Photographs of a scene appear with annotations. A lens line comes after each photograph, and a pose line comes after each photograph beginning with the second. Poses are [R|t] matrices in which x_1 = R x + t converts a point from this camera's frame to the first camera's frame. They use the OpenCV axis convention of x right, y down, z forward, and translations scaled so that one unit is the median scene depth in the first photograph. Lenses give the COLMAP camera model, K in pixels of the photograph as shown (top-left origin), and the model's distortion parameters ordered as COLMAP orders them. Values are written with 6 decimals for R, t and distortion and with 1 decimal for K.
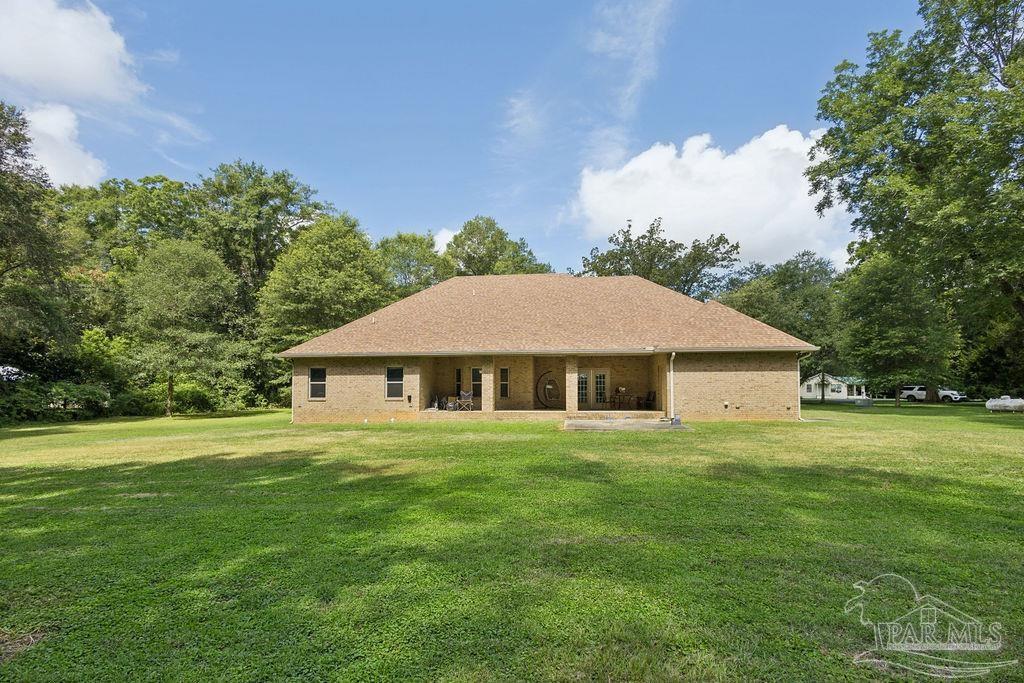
lens RADIAL K [[477.1, 0, 510.6], [0, 477.1, 388.2], [0, 0, 1]] dist [-0.014969, -0.001863]
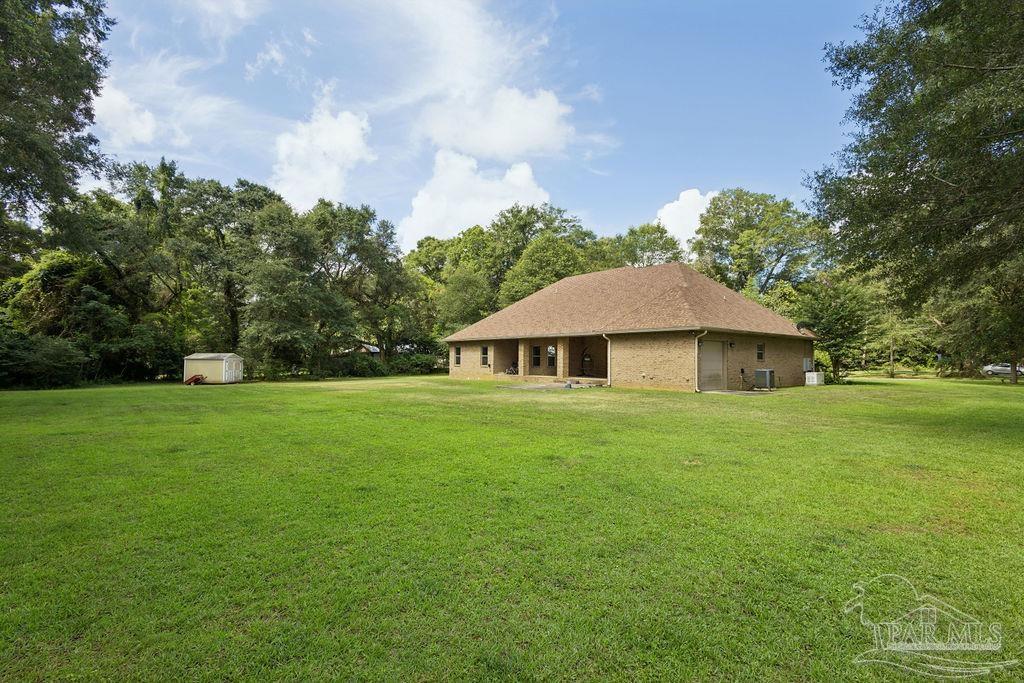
lens RADIAL K [[477.1, 0, 505.6], [0, 477.1, 352.3], [0, 0, 1]] dist [-0.014969, -0.001863]
pose [[0.691886, -0.003305, -0.721999, 0.654296], [-0.009856, 0.999853, -0.014022, -0.000803], [0.721940, 0.016817, 0.691752, -0.042067]]
